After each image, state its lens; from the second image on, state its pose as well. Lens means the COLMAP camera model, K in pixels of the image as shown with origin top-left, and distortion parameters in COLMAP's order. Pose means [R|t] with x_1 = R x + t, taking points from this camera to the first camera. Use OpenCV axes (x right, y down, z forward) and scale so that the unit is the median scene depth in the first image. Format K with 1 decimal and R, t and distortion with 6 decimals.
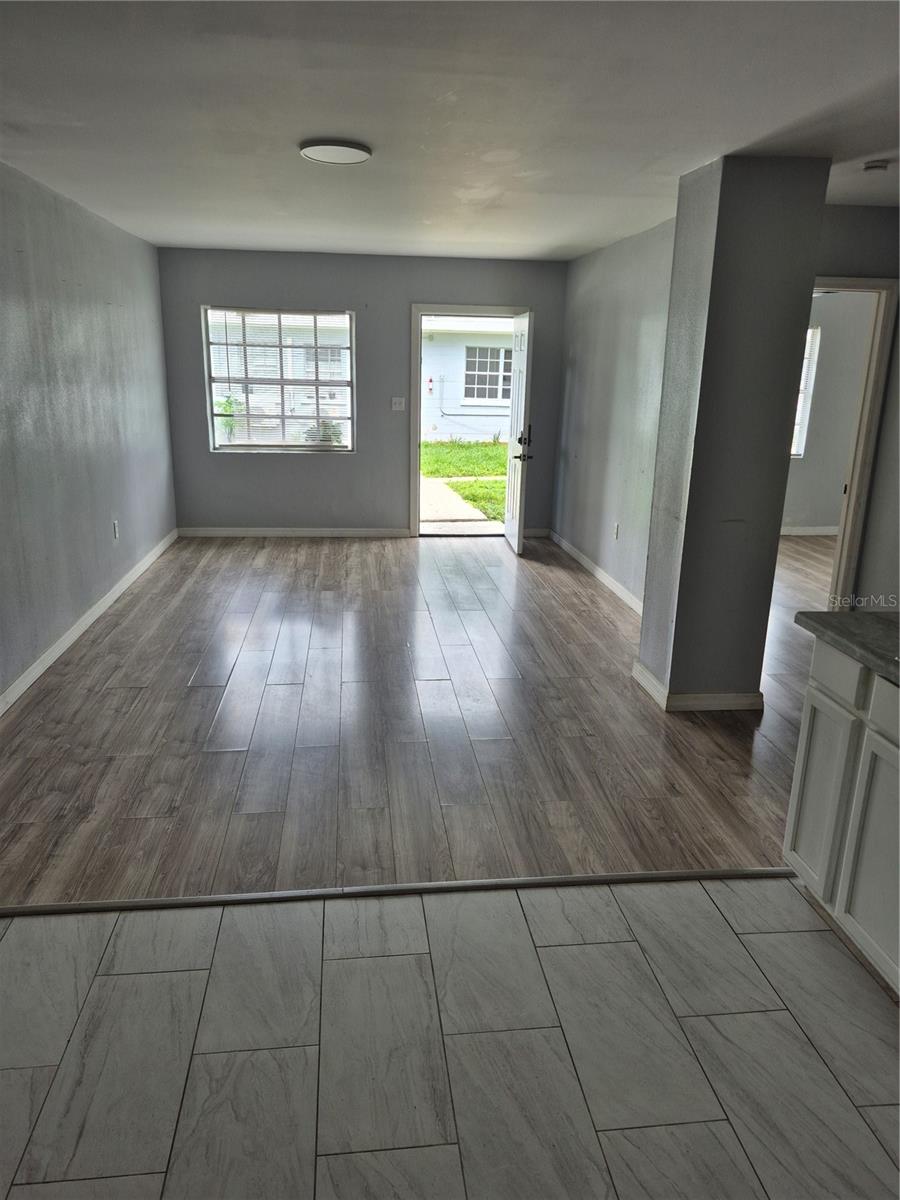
lens RADIAL K [[814.0, 0, 448.8], [0, 814.0, 599.4], [0, 0, 1]] dist [0.007528, -0.000457]
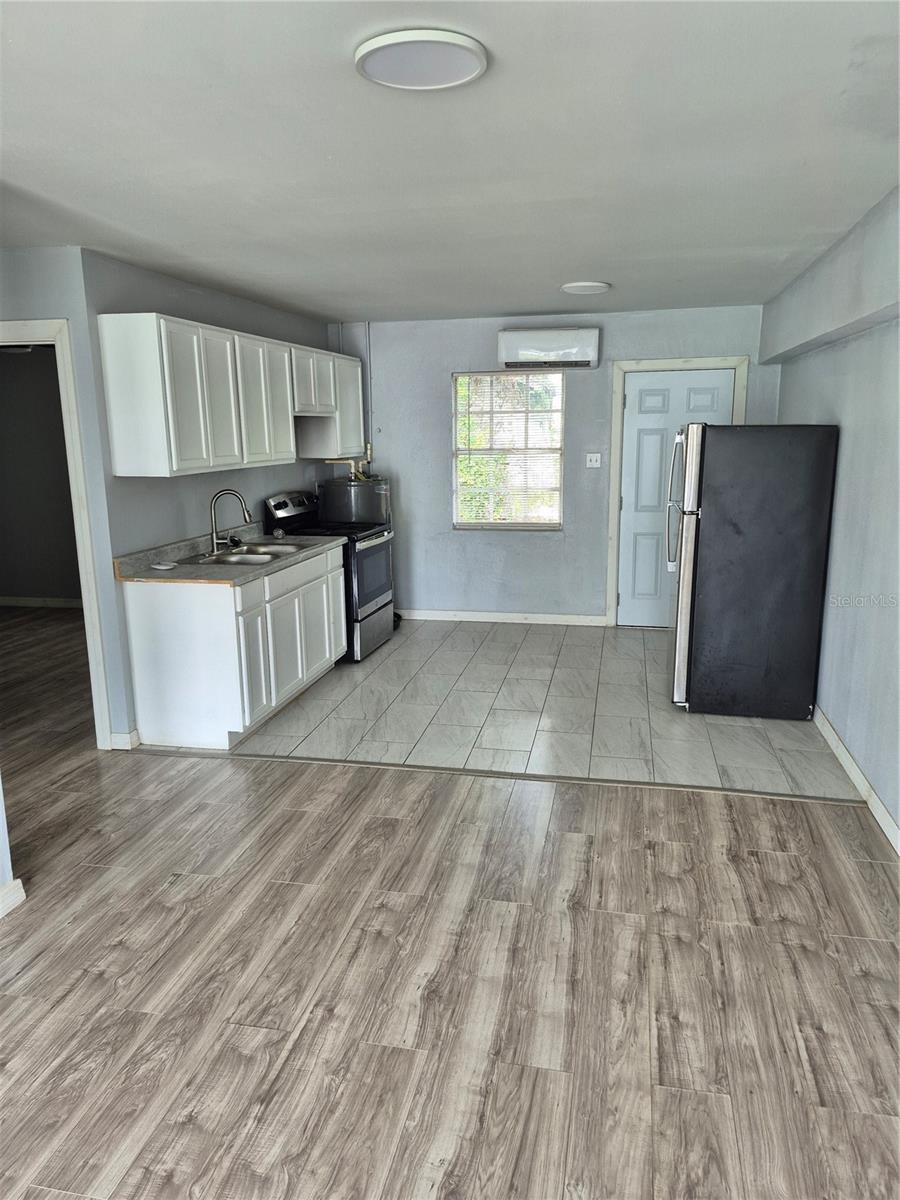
lens RADIAL K [[814.0, 0, 452.6], [0, 814.0, 604.3], [0, 0, 1]] dist [0.007528, -0.000457]
pose [[-0.945117, -0.085276, 0.315407, -0.401952], [0.077078, 0.879902, 0.468862, -0.541309], [-0.317510, 0.467440, -0.825038, 1.807851]]
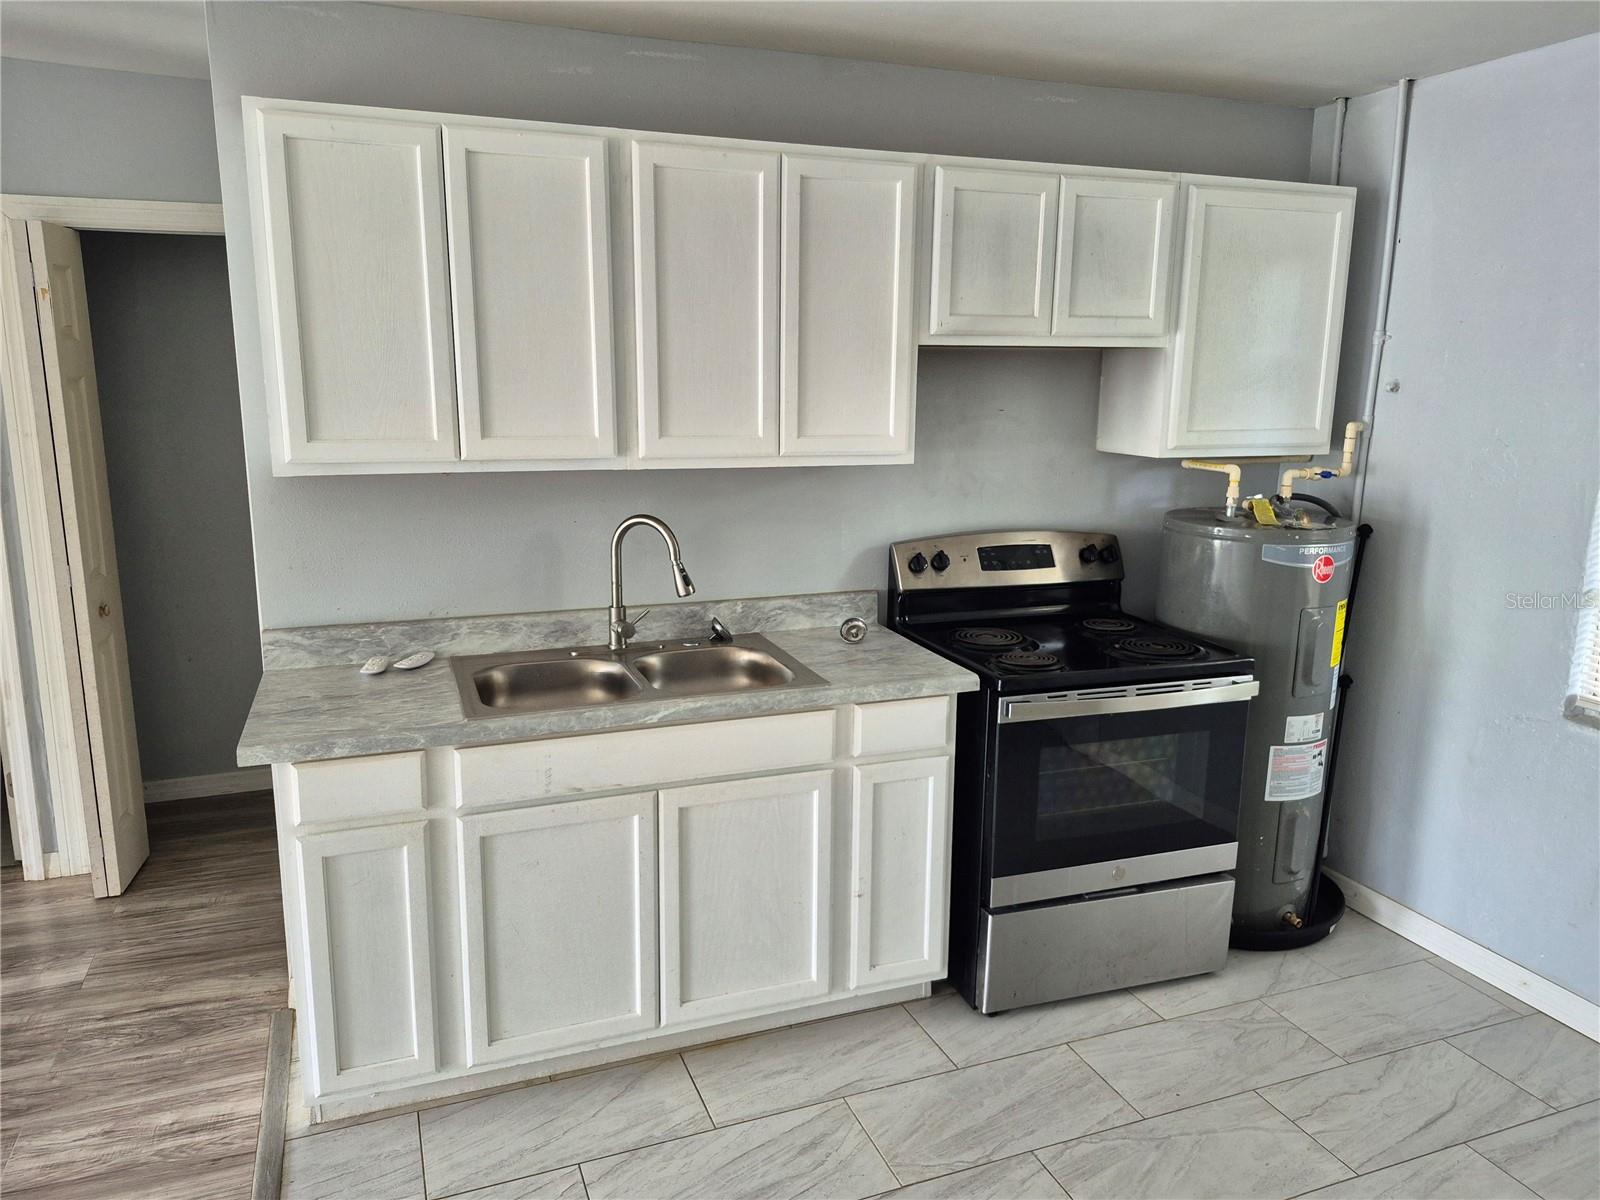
lens RADIAL K [[1085.3, 0, 794.4], [0, 1085.3, 590.1], [0, 0, 1]] dist [0.007528, -0.000457]
pose [[-0.237288, -0.207366, 0.949049, -0.370743], [0.257273, 0.928653, 0.267235, -0.181924], [-0.936752, 0.307576, -0.167009, 0.598449]]
